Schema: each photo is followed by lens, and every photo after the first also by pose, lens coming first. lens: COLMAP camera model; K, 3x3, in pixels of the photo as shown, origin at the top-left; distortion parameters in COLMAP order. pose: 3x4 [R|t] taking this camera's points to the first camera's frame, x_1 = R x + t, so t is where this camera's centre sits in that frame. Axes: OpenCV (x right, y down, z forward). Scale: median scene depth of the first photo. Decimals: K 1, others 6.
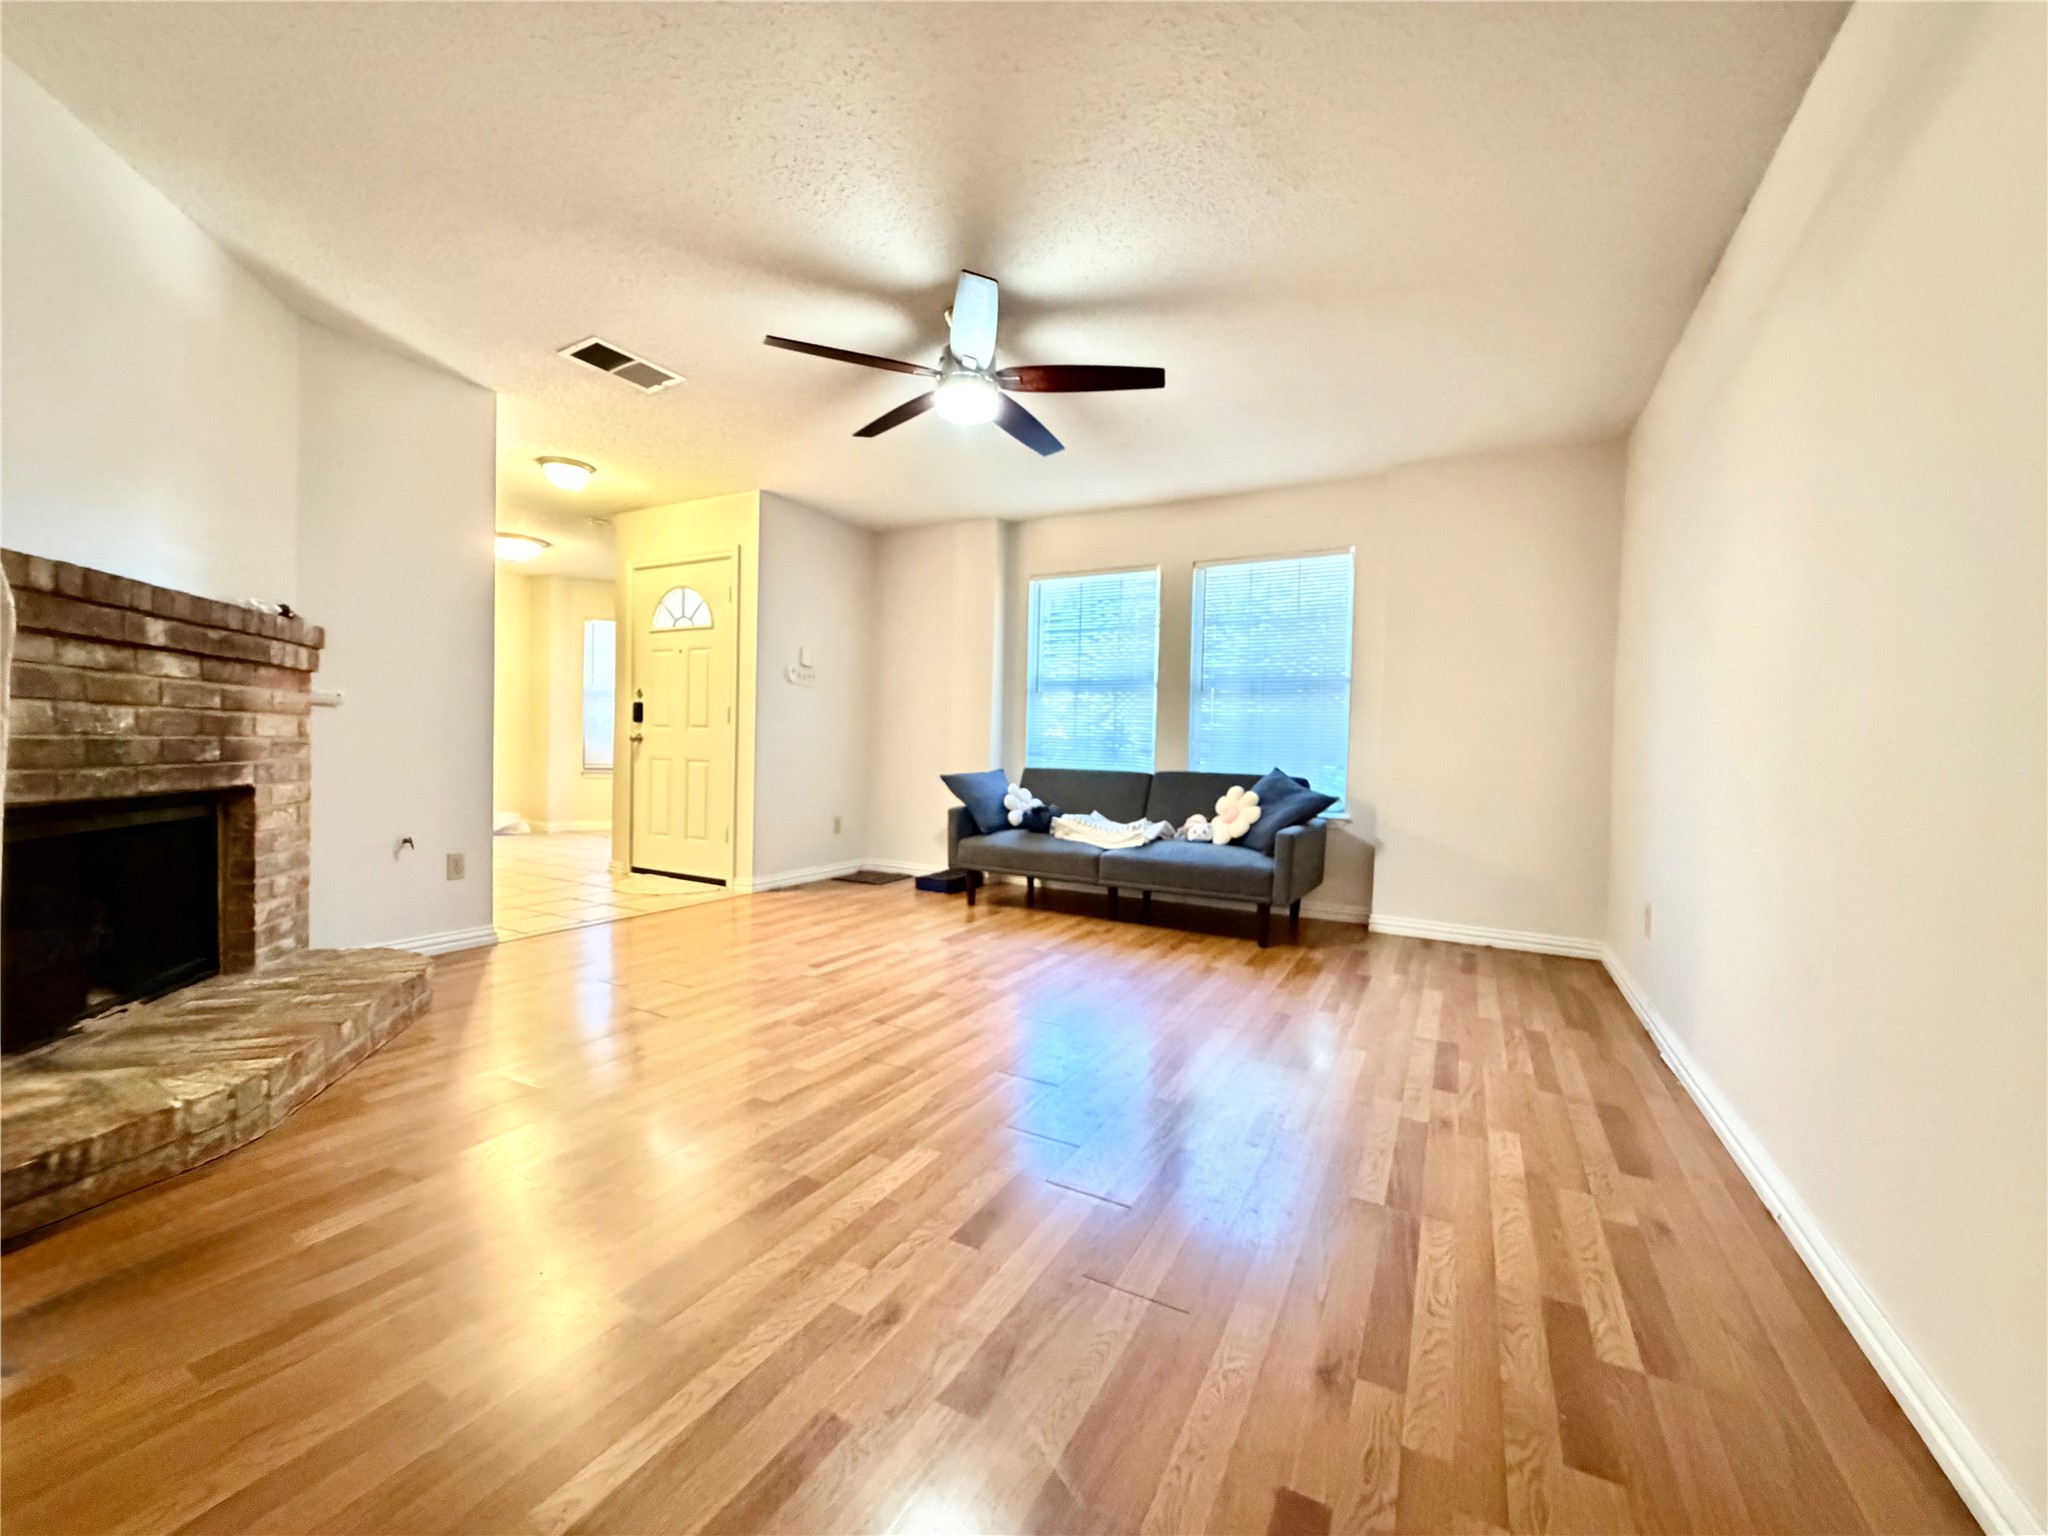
lens RADIAL K [[813.5, 0, 1027.4], [0, 813.5, 762.7], [0, 0, 1]] dist [0.002072, -0.000124]
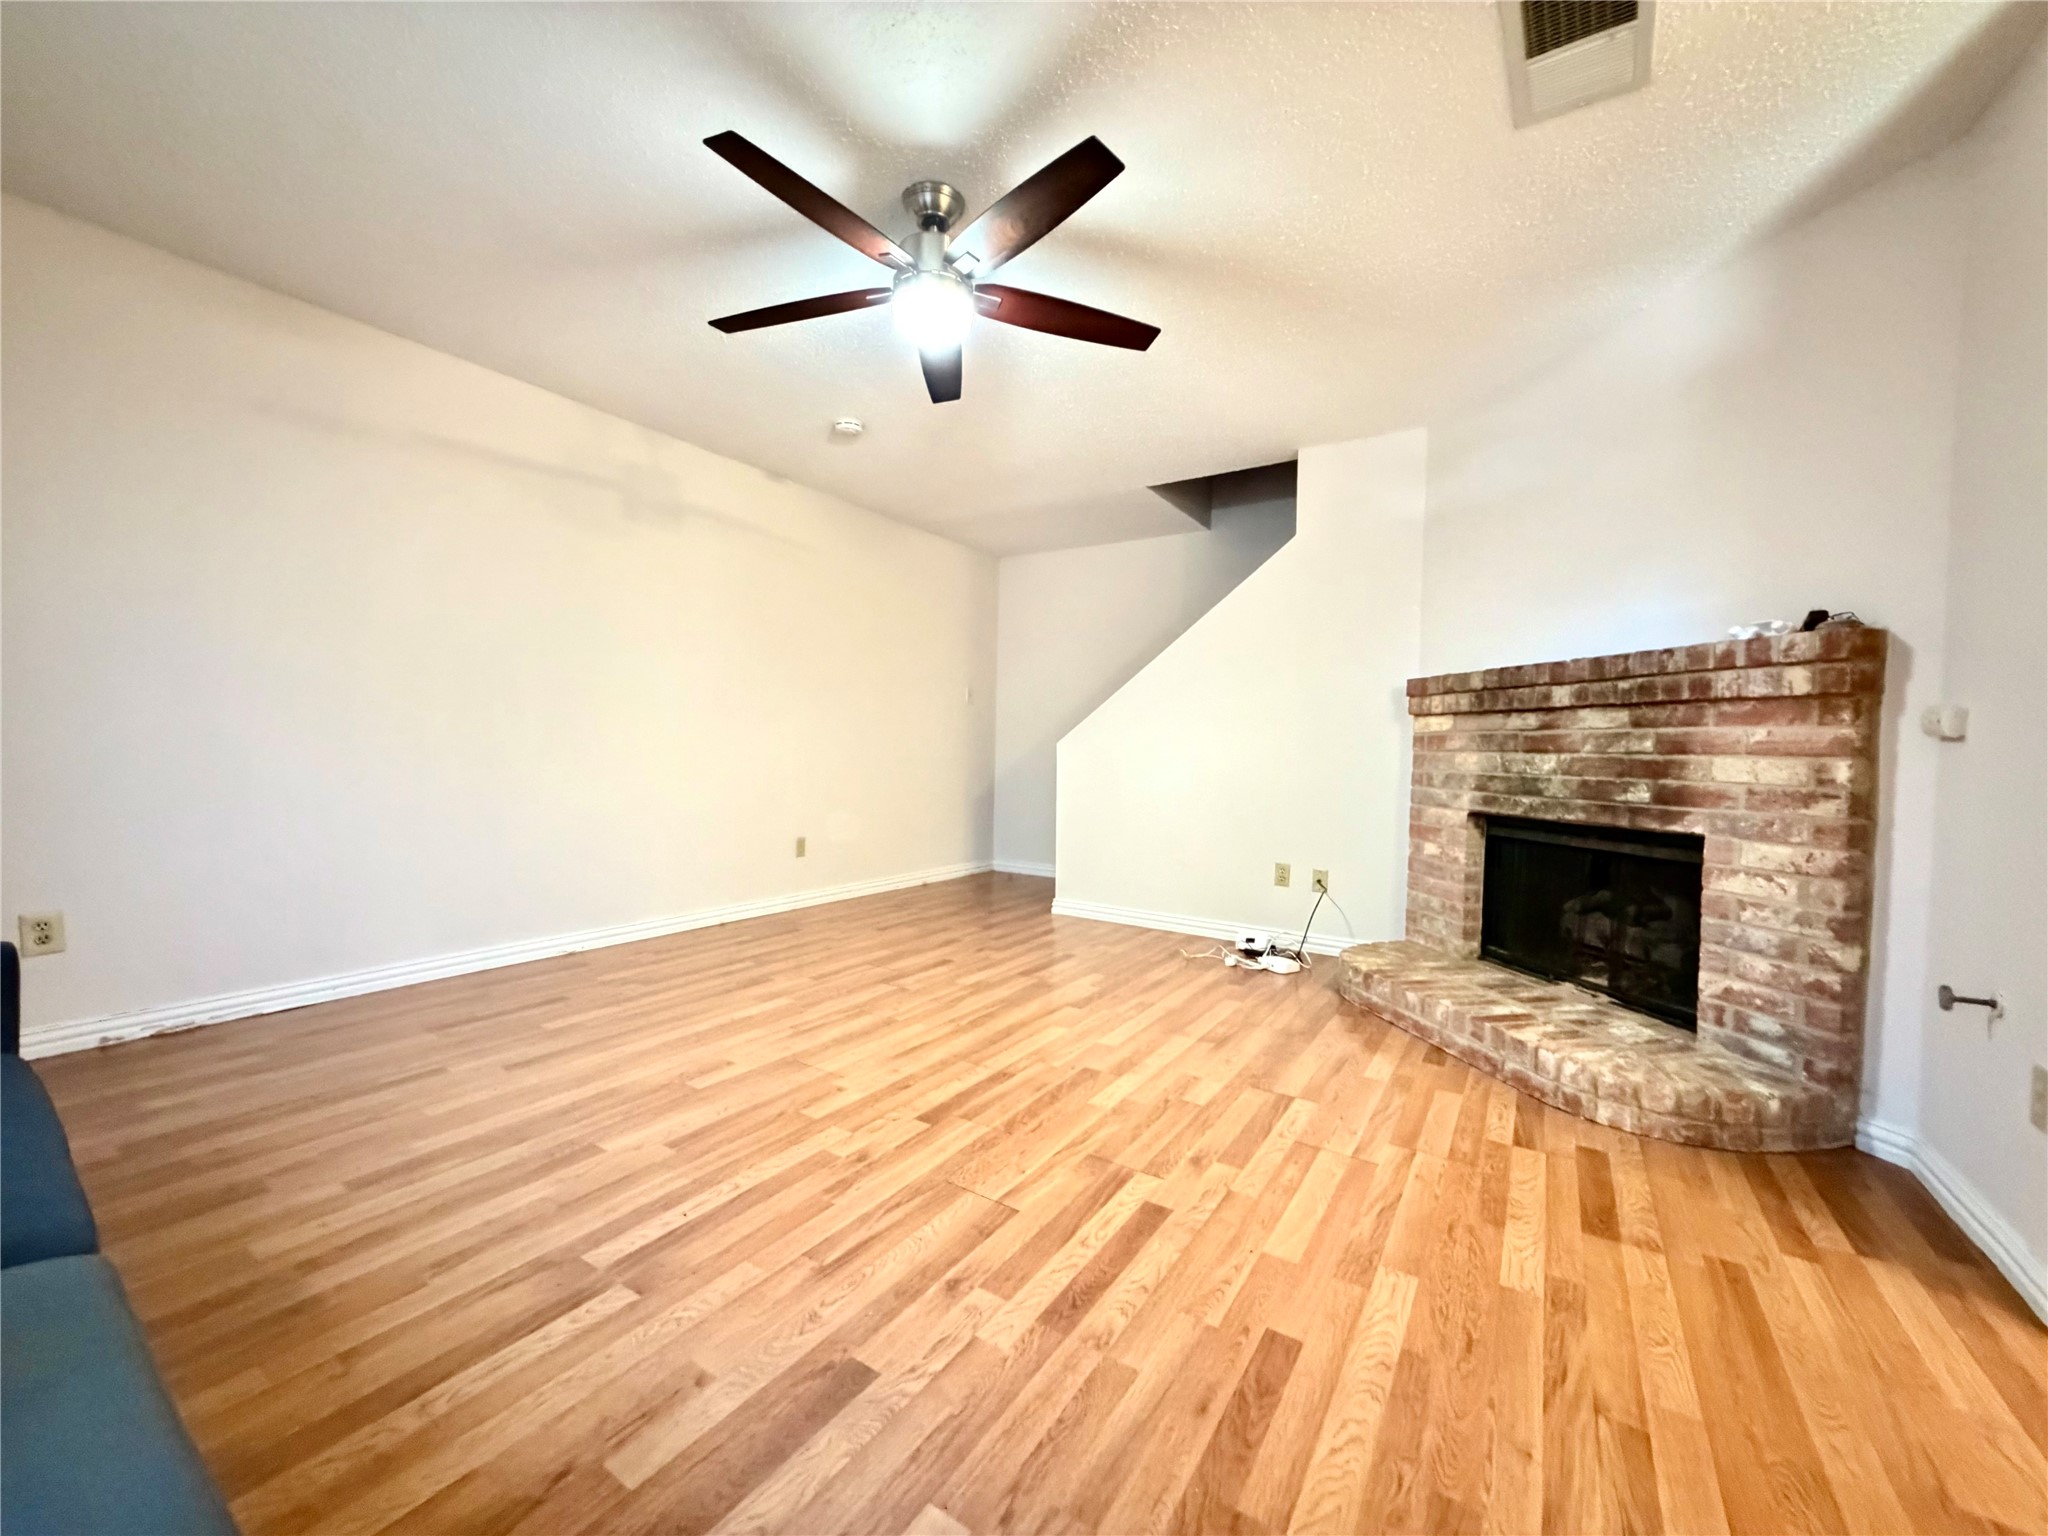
lens RADIAL K [[813.5, 0, 1020.7], [0, 813.5, 765.2], [0, 0, 1]] dist [0.002072, -0.000124]
pose [[-0.994835, -0.049876, 0.088409, -0.295174], [-0.046524, 0.998132, 0.039590, -0.054546], [-0.090219, 0.035272, -0.995297, 2.112706]]
